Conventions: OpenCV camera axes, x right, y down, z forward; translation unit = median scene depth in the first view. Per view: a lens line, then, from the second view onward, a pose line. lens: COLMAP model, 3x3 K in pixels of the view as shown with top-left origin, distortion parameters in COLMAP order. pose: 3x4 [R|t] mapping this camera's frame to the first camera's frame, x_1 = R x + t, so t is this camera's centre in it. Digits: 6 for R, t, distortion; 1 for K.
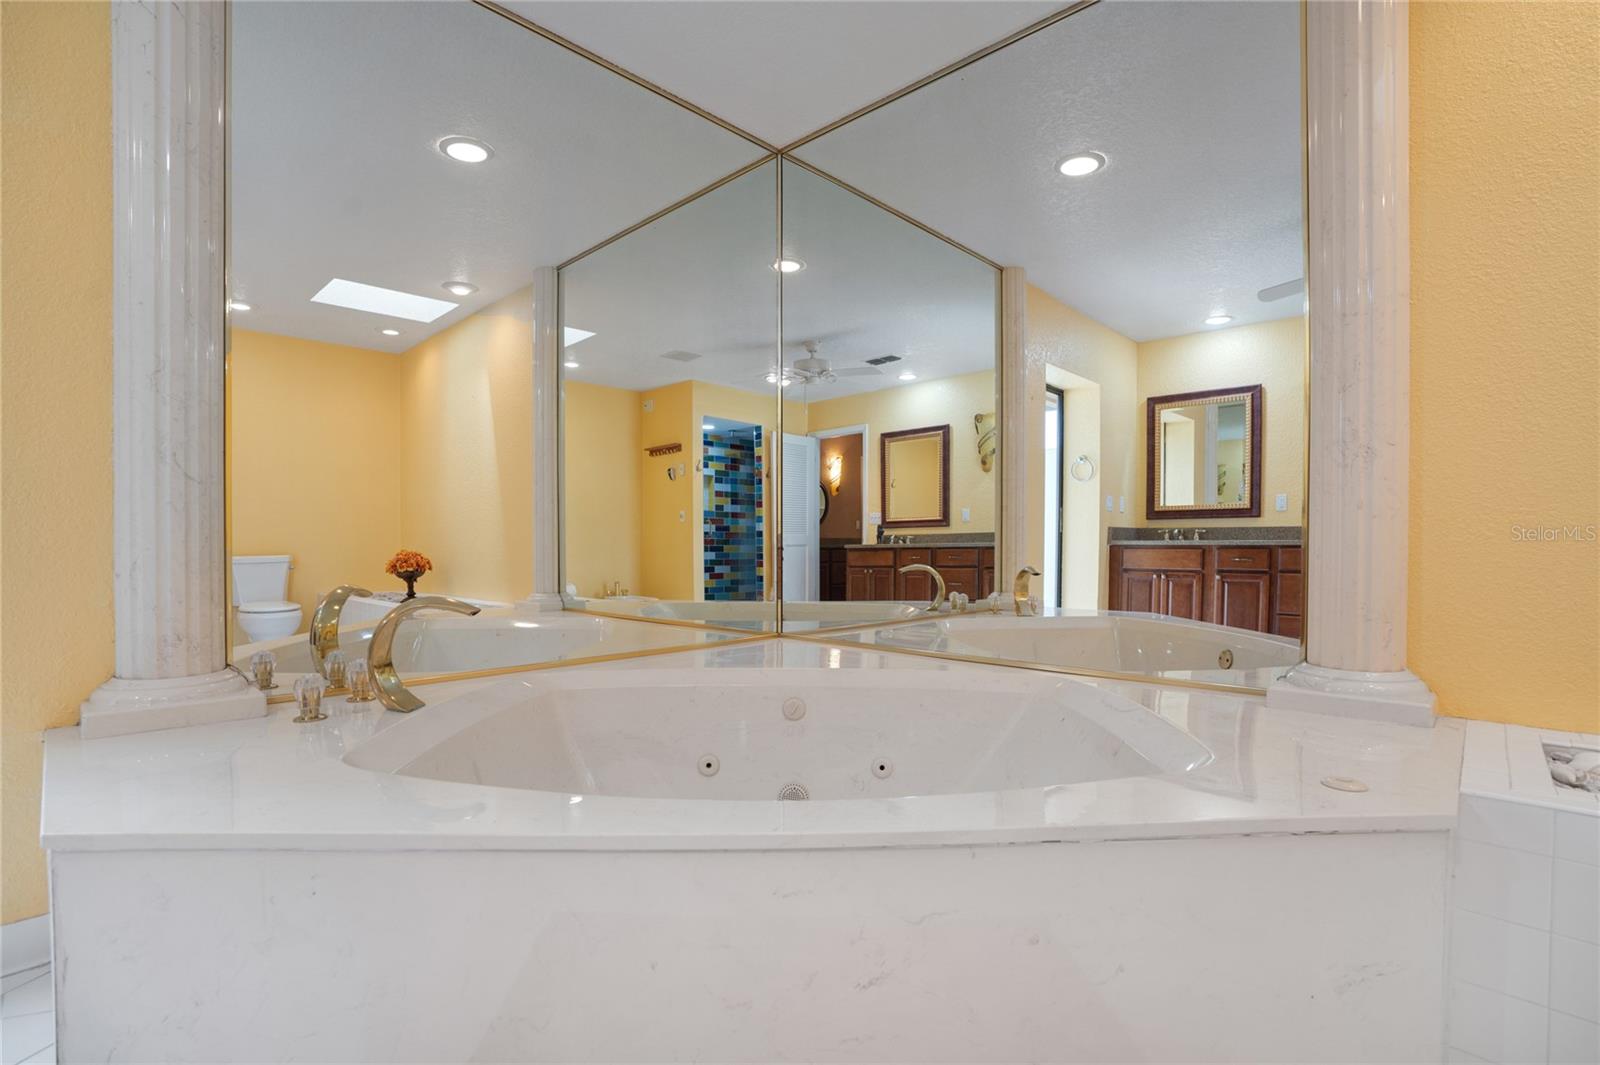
lens RADIAL K [[748.5, 0, 805.7], [0, 748.5, 535.2], [0, 0, 1]] dist [-0.043947, 0.017659]
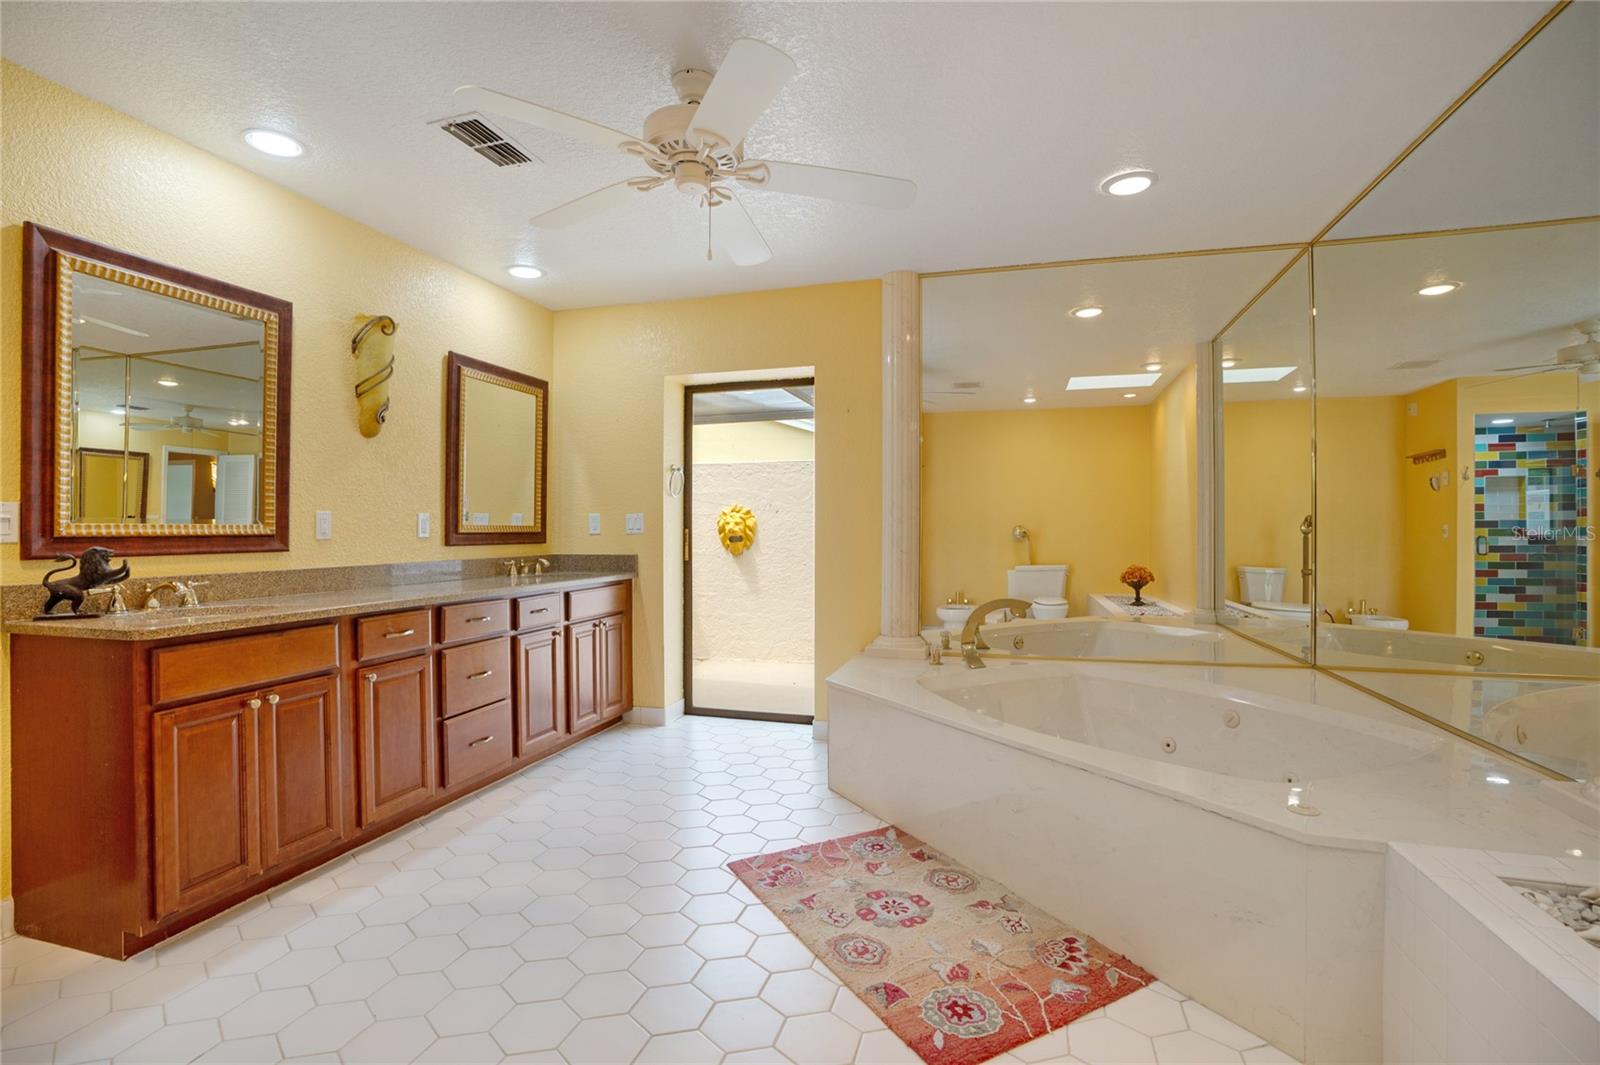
lens RADIAL K [[733.3, 0, 796.6], [0, 733.3, 521.3], [0, 0, 1]] dist [-0.041697, 0.000386]
pose [[0.455066, -0.012872, -0.890365, 0.234240], [0.008996, 0.999911, -0.009858, -0.034861], [0.890412, -0.003523, 0.455141, -0.082582]]
